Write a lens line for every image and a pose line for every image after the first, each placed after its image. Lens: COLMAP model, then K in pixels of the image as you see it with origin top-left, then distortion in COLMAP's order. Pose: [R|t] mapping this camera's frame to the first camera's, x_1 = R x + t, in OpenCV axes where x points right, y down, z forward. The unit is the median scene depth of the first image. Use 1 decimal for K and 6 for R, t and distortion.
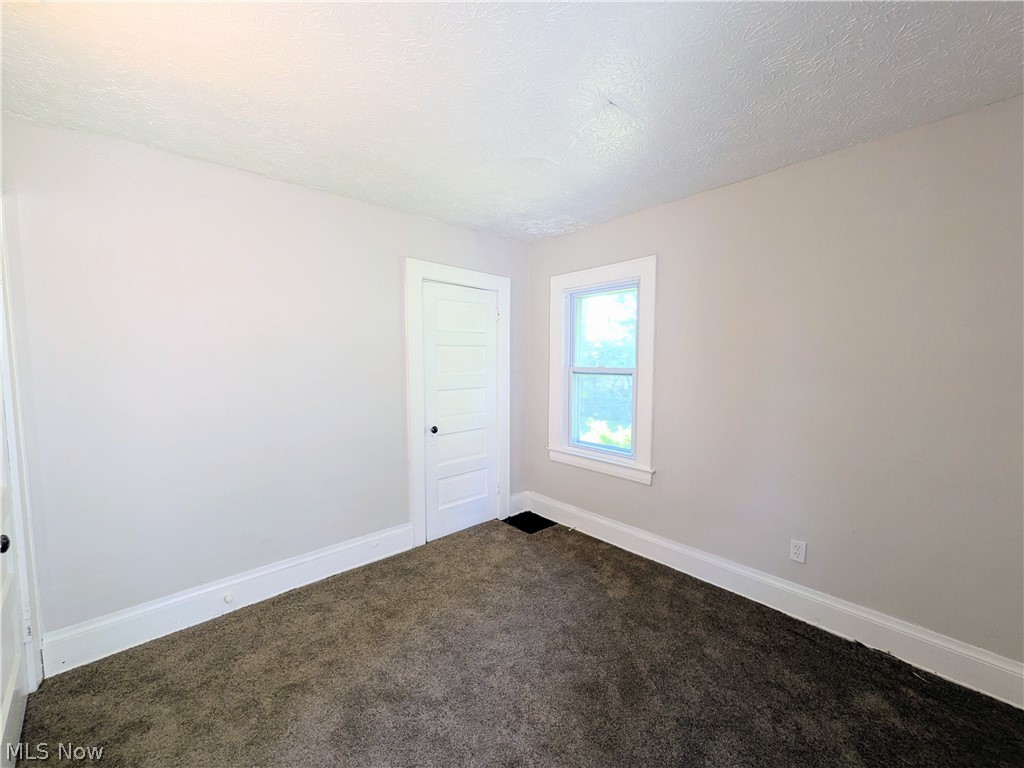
lens RADIAL K [[403.1, 0, 507.5], [0, 403.1, 385.3], [0, 0, 1]] dist [0.000238, 0.000184]
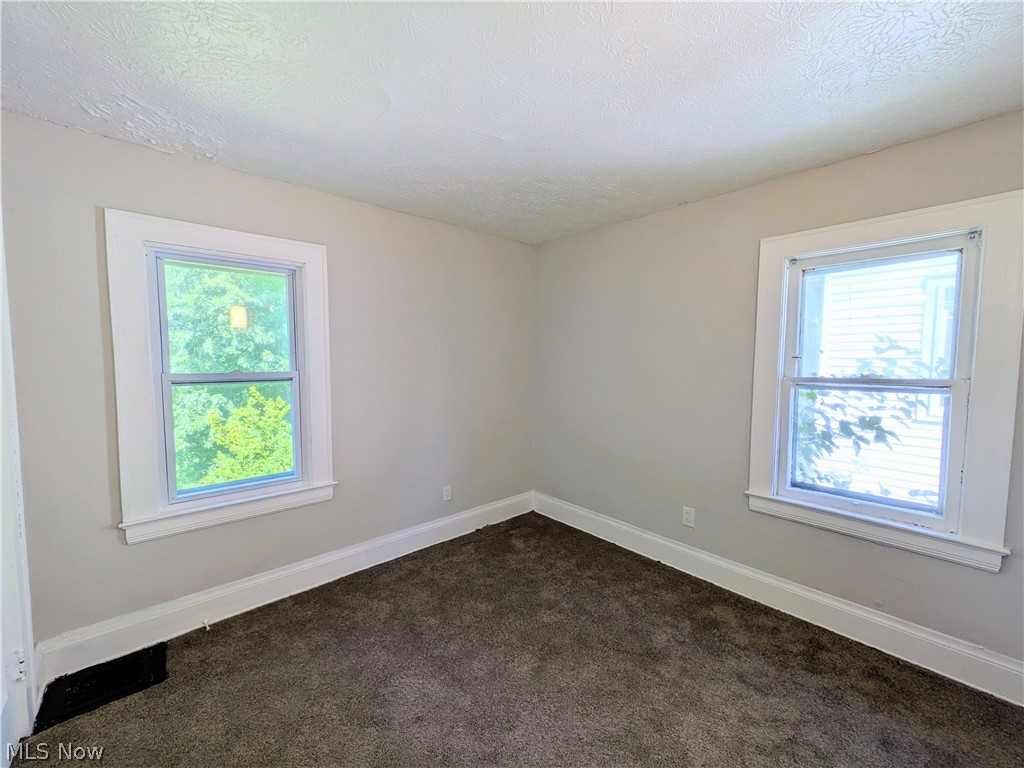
lens RADIAL K [[403.1, 0, 513.4], [0, 403.1, 380.9], [0, 0, 1]] dist [0.000238, 0.000184]
pose [[-0.008610, -0.057379, 0.998315, -0.514313], [0.063191, 0.996326, 0.057810, -0.042365], [-0.997964, 0.063582, -0.004952, 0.551637]]
